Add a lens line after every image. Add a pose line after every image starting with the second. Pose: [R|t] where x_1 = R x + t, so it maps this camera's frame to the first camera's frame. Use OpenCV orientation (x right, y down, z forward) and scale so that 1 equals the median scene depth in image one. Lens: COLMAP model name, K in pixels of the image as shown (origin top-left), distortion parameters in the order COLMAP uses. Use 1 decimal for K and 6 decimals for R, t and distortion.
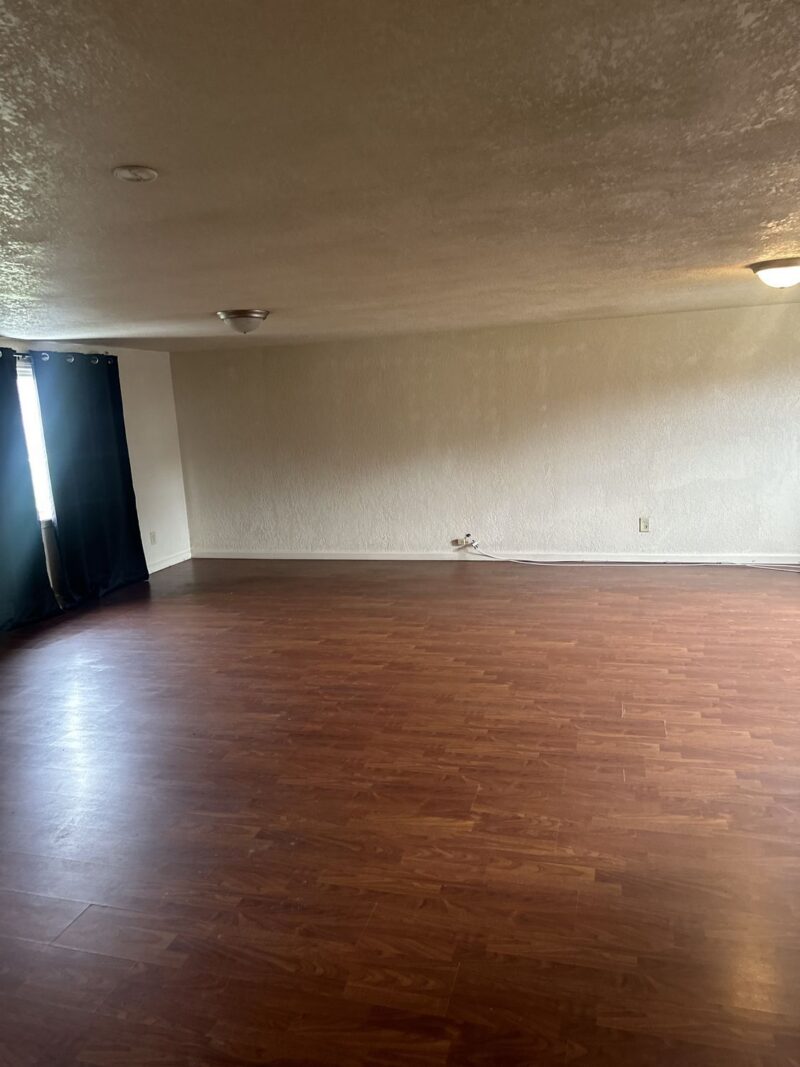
lens RADIAL K [[746.8, 0, 400.0], [0, 746.8, 533.5], [0, 0, 1]] dist [0.006937, -0.000132]
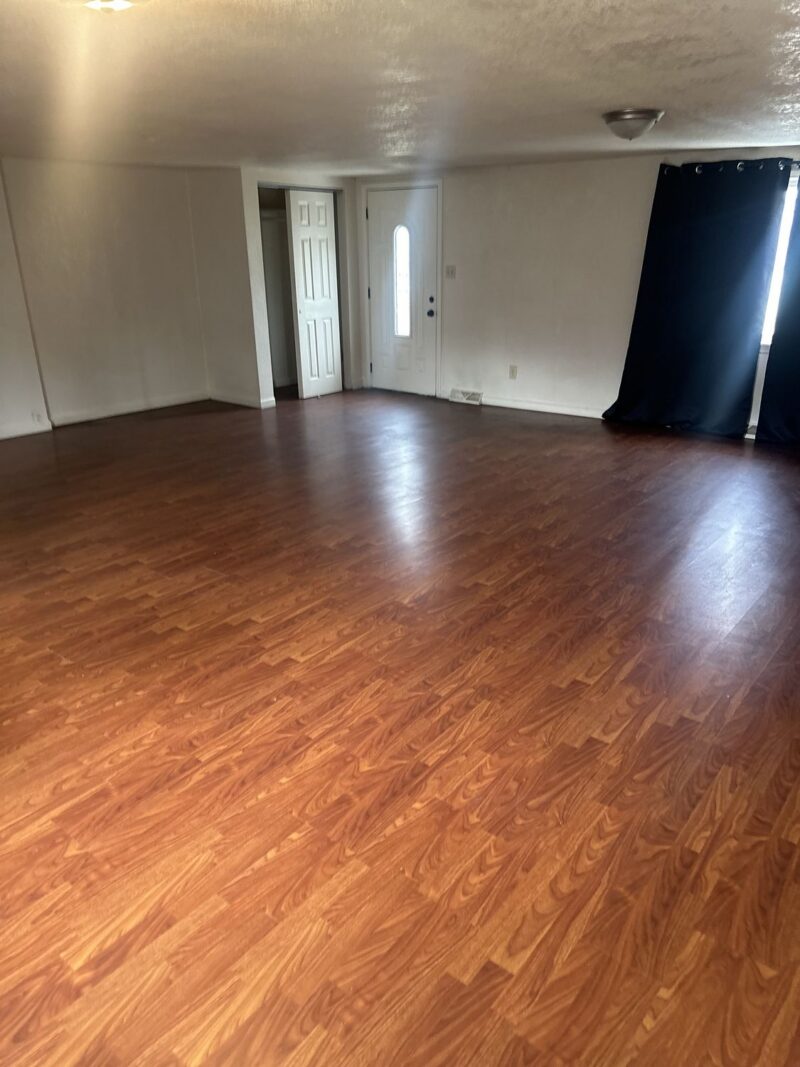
lens RADIAL K [[746.8, 0, 400.0], [0, 746.8, 533.5], [0, 0, 1]] dist [0.006937, -0.000132]
pose [[-0.364225, 0.377212, -0.851500, 0.891365], [-0.153152, 0.877595, 0.454282, -0.254091], [0.918632, 0.295870, -0.261871, 1.270172]]
